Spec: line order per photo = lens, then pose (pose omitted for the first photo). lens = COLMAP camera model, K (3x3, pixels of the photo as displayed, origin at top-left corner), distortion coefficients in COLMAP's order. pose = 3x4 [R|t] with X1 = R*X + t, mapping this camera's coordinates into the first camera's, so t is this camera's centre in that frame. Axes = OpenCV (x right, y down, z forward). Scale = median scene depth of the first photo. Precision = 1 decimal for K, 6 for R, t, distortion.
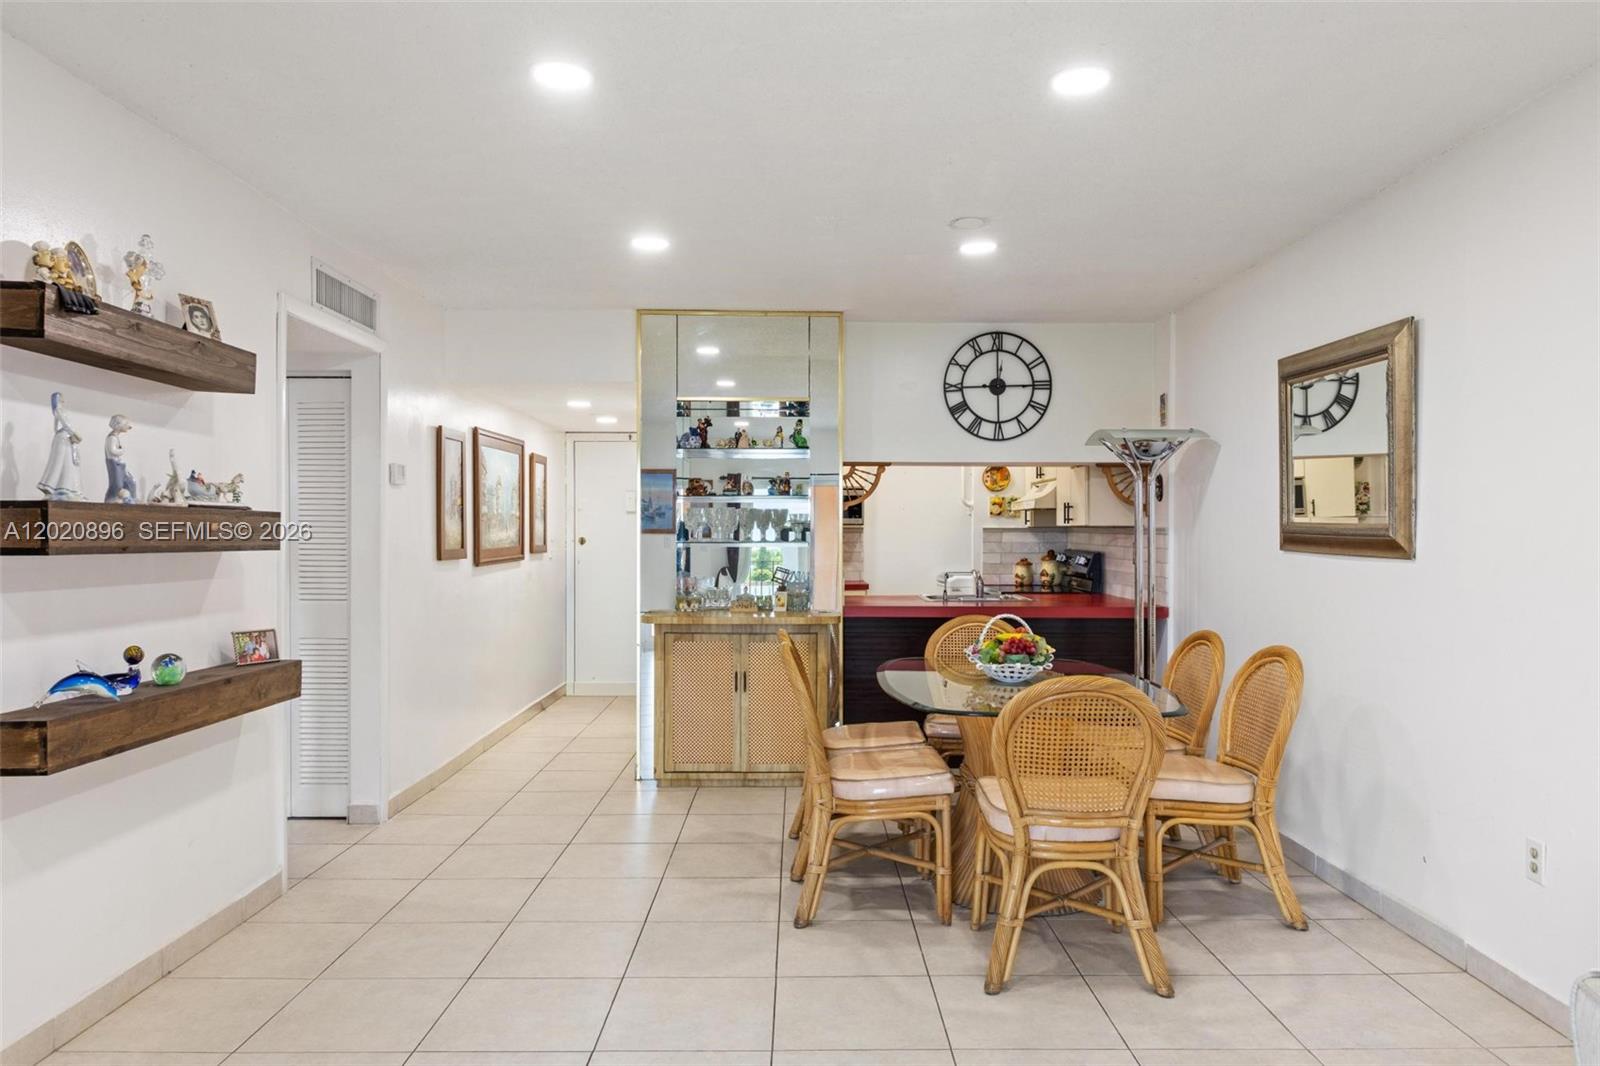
lens RADIAL K [[1046.4, 0, 804.1], [0, 1046.4, 537.1], [0, 0, 1]] dist [0.000726, 0.000202]
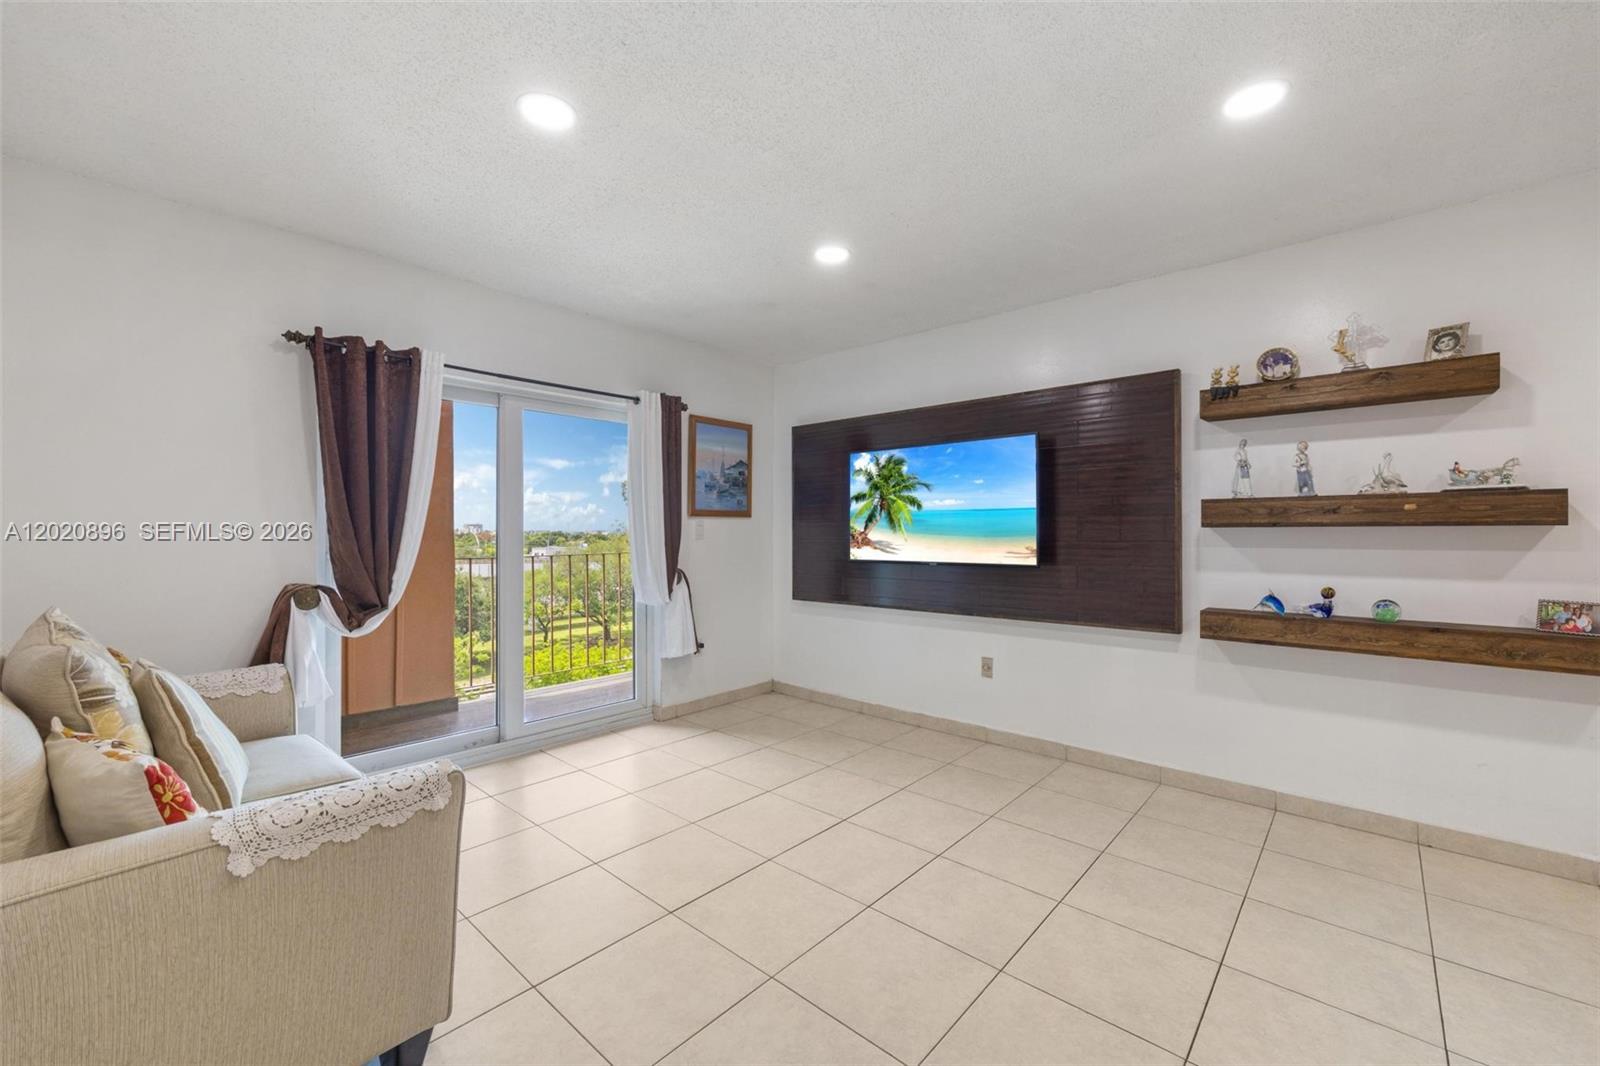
lens RADIAL K [[641.6, 0, 798.1], [0, 641.6, 537.1], [0, 0, 1]] dist [-0.003475, 0.001302]
pose [[-0.680273, -0.007131, -0.732924, 0.513885], [-0.003386, 0.999973, -0.006587, 0.033349], [0.732951, -0.001999, -0.680278, 0.939928]]
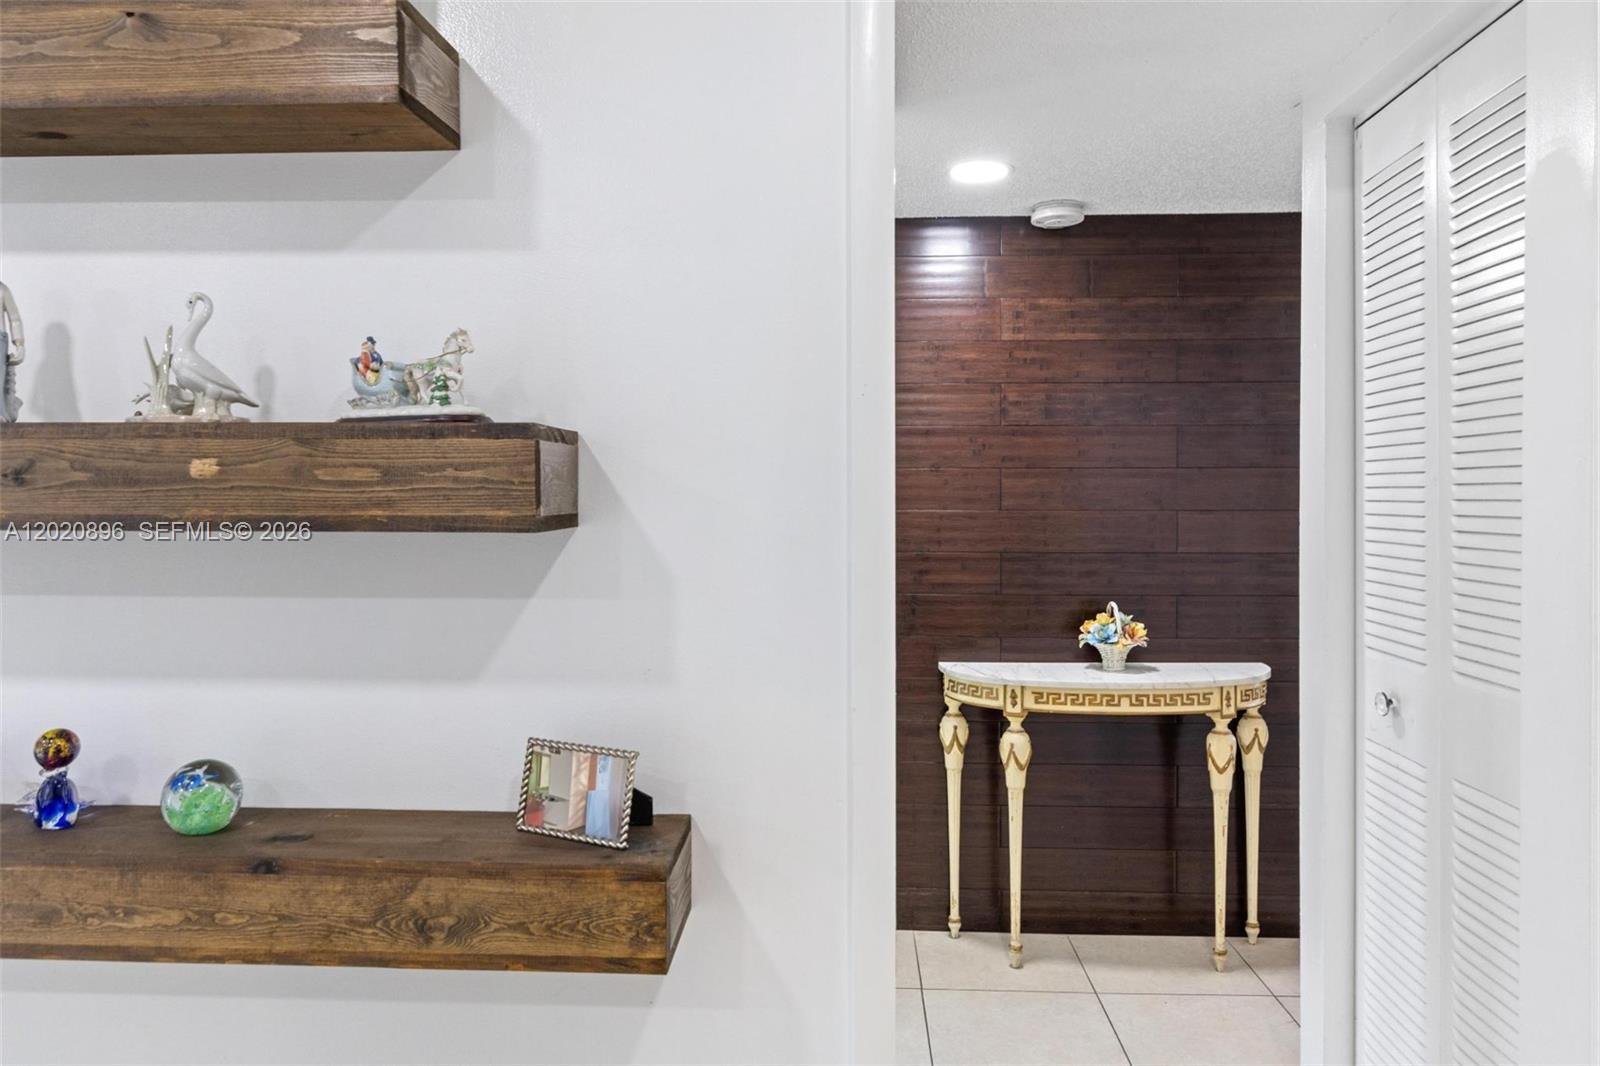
lens RADIAL K [[1030.6, 0, 808.4], [0, 1030.6, 502.7], [0, 0, 1]] dist [-0.001117, -0.000556]
pose [[-0.062041, -0.009897, -0.998025, -0.177868], [0.003615, 0.999942, -0.010141, 0.007250], [0.998067, -0.004237, -0.062001, 1.197215]]
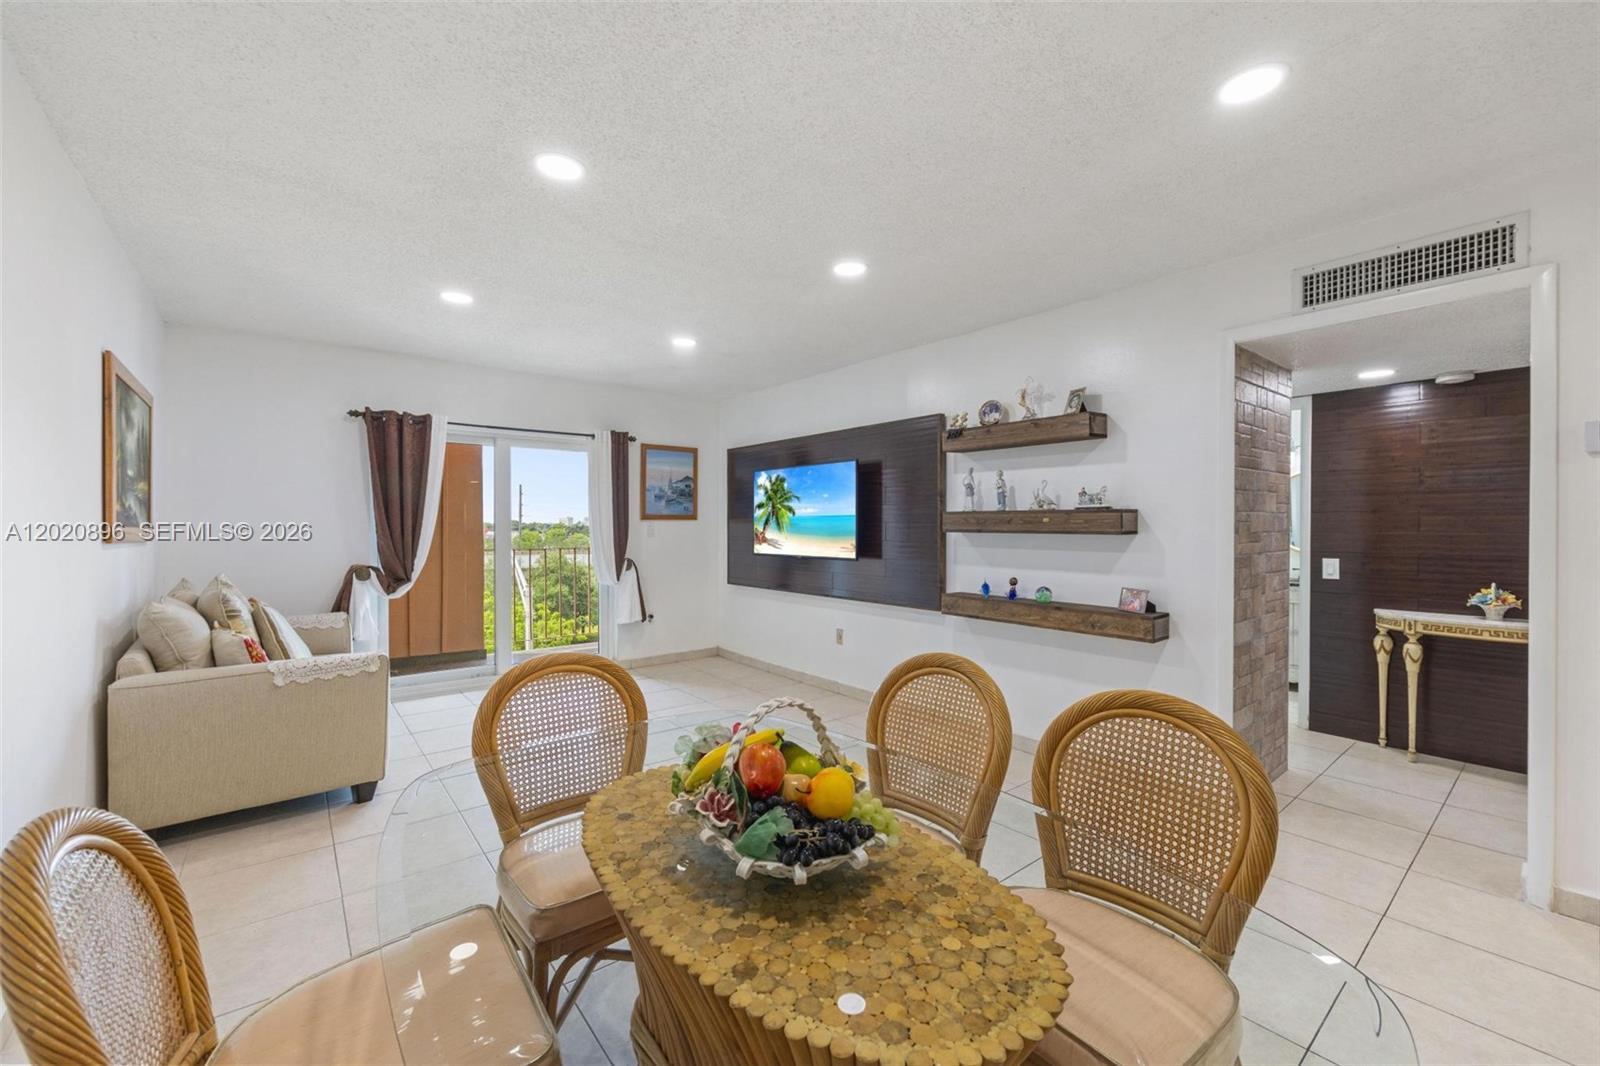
lens RADIAL K [[641.6, 0, 796.1], [0, 641.6, 538.0], [0, 0, 1]] dist [-0.003475, 0.001302]
pose [[-0.790967, -0.001642, -0.611857, 0.440398], [-0.008532, 0.999929, 0.008346, 0.014506], [0.611800, 0.011822, -0.790924, 1.542653]]
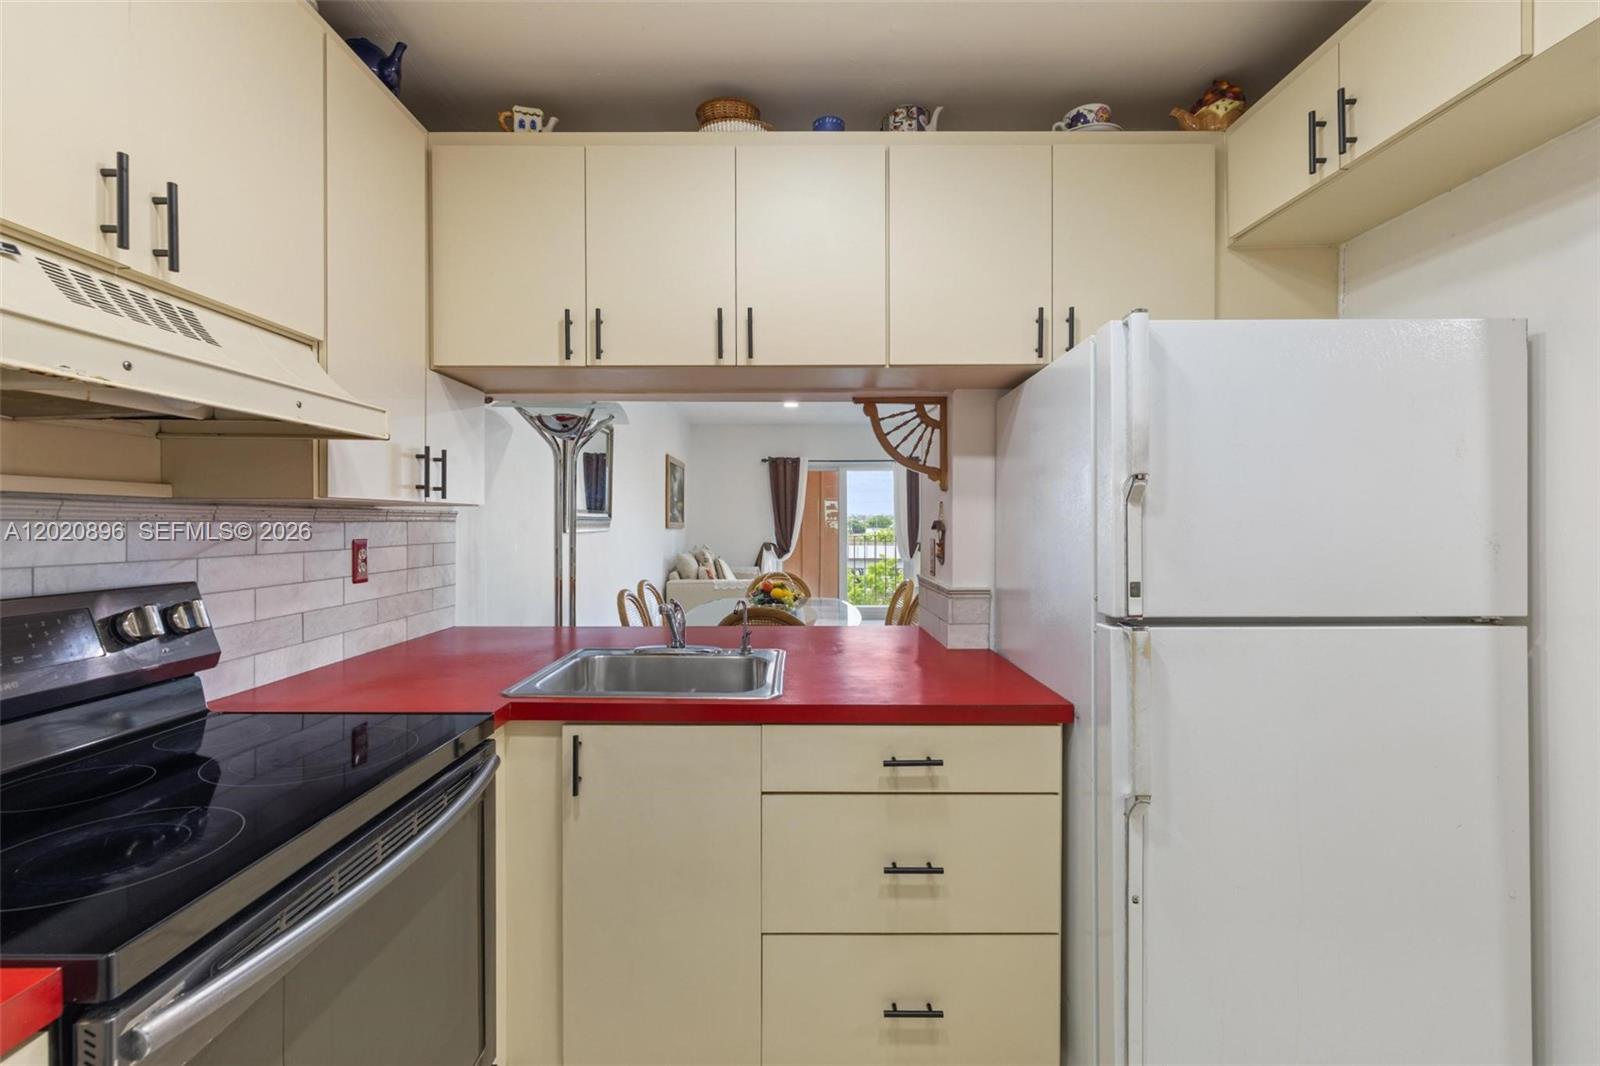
lens RADIAL K [[641.6, 0, 799.9], [0, 641.6, 523.5], [0, 0, 1]] dist [-0.003475, 0.001302]
pose [[-0.999955, -0.000979, -0.009466, 0.231476], [-0.000956, 0.999997, -0.002351, 0.023722], [0.009469, -0.002341, -0.999952, 2.422916]]
